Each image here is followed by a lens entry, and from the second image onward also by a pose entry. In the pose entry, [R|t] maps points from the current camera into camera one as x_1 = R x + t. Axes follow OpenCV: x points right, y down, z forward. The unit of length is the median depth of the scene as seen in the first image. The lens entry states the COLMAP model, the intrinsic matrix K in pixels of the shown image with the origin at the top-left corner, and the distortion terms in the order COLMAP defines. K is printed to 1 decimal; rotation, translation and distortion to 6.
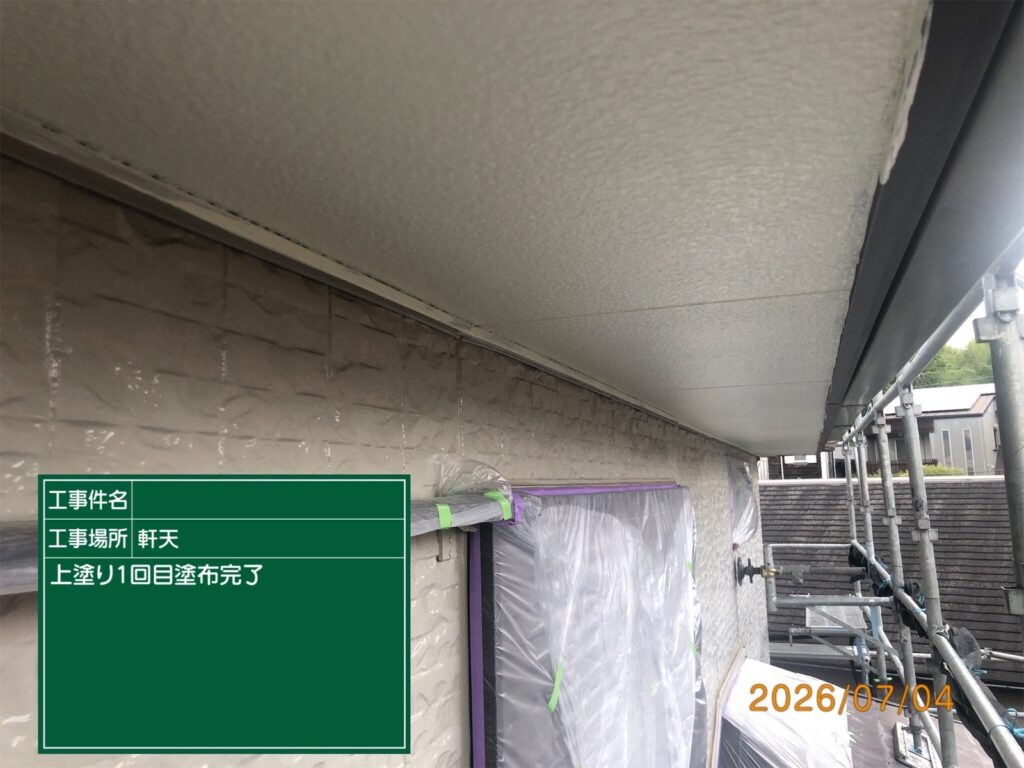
lens RADIAL K [[831.9, 0, 515.4], [0, 831.9, 363.3], [0, 0, 1]] dist [0.062649, -0.066679]
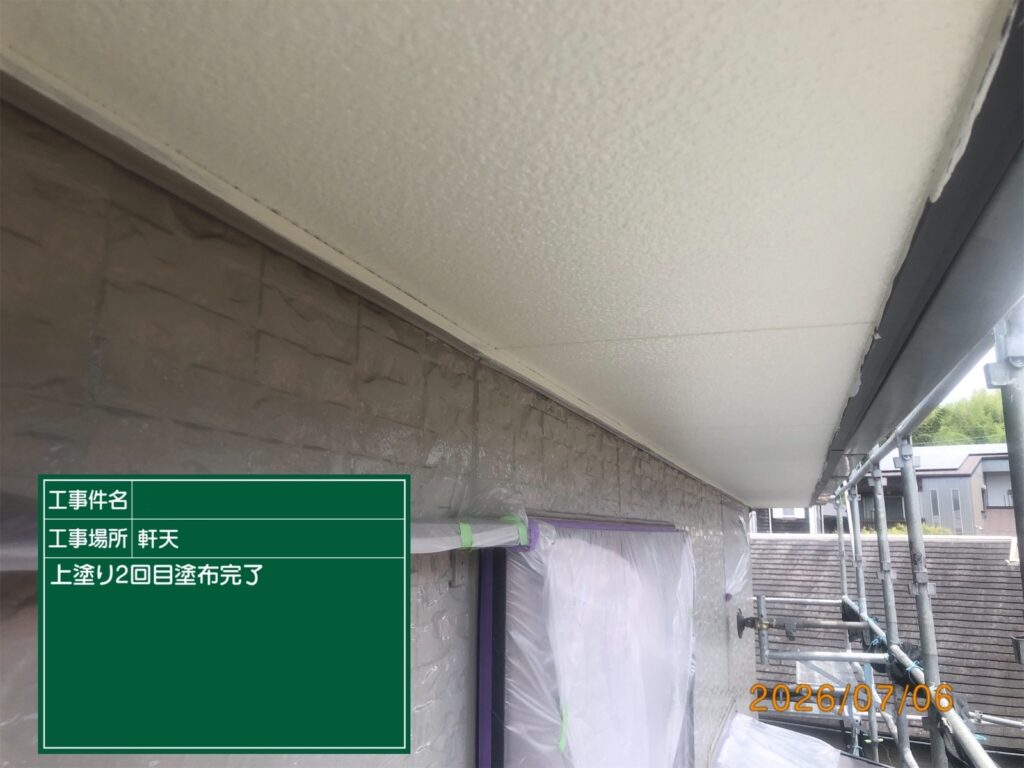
lens RADIAL K [[831.9, 0, 515.4], [0, 831.9, 363.3], [0, 0, 1]] dist [0.062649, -0.066679]
pose [[0.999372, 0.033742, 0.010848, -0.012075], [-0.033103, 0.997964, -0.054511, 0.009302], [-0.012665, 0.054117, 0.998454, 0.003583]]
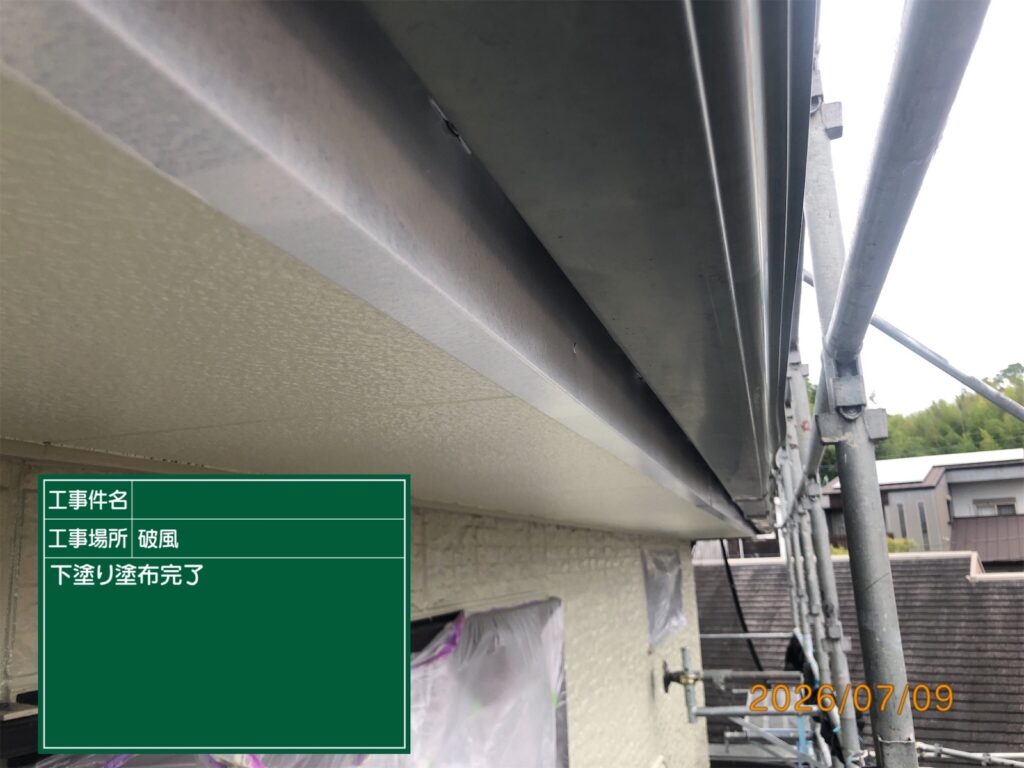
lens RADIAL K [[831.9, 0, 515.4], [0, 831.9, 363.3], [0, 0, 1]] dist [0.062649, -0.066679]
pose [[0.998970, -0.004531, 0.045159, 0.112068], [0.008529, 0.996017, -0.088750, -0.017216], [-0.044577, 0.089044, 0.995030, 0.106192]]
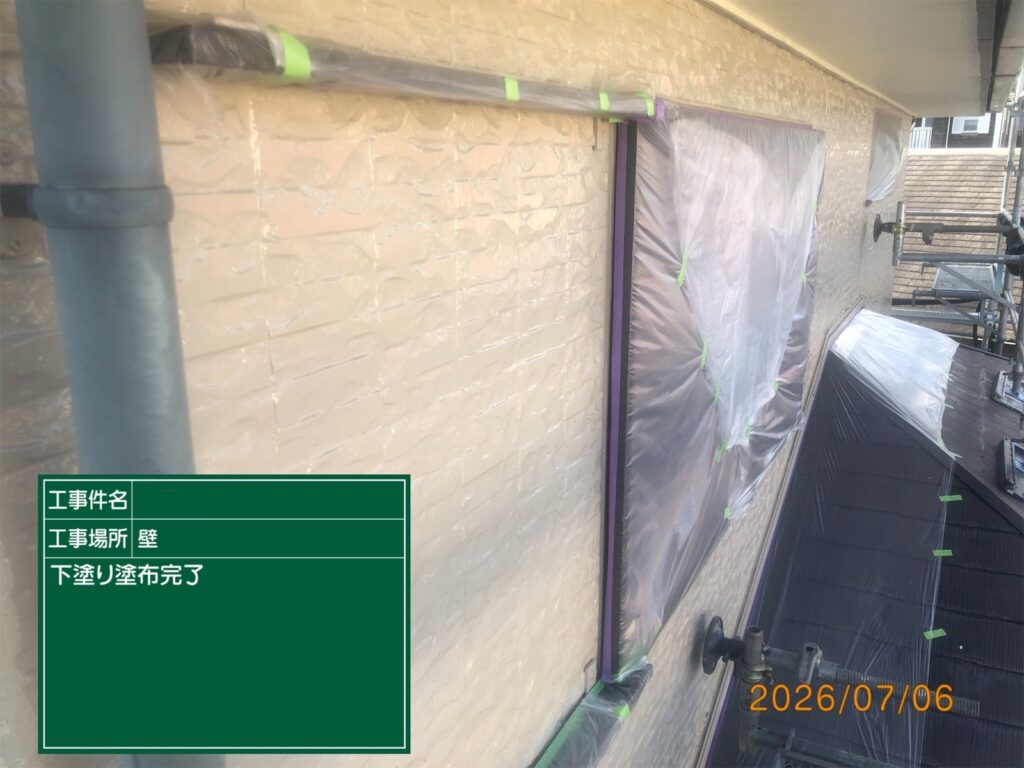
lens RADIAL K [[831.9, 0, 515.4], [0, 831.9, 363.3], [0, 0, 1]] dist [0.062649, -0.066679]
pose [[0.987705, 0.057069, -0.145541, -0.001683], [0.002314, 0.925547, 0.378626, 0.017886], [0.156312, -0.374308, 0.914035, -0.107152]]
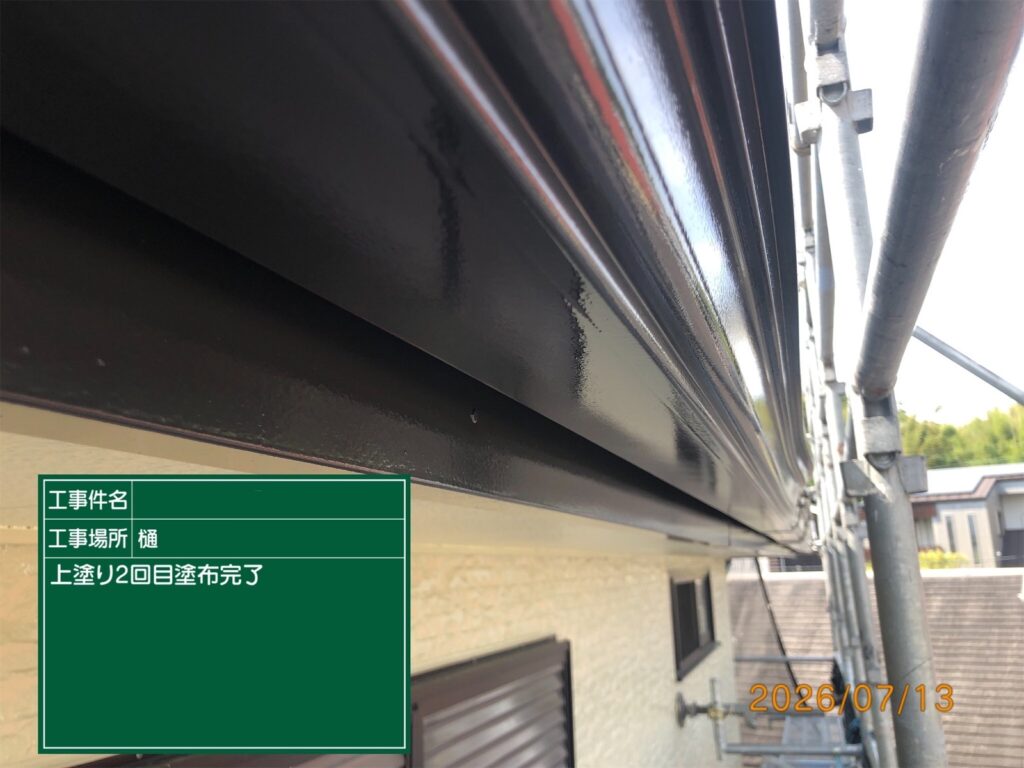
lens RADIAL K [[831.9, 0, 515.4], [0, 831.9, 363.3], [0, 0, 1]] dist [0.062649, -0.066679]
pose [[0.999994, -0.003504, -0.000168, 0.143817], [0.003472, 0.995371, -0.096044, -0.034411], [0.000504, 0.096043, 0.995377, 0.163016]]
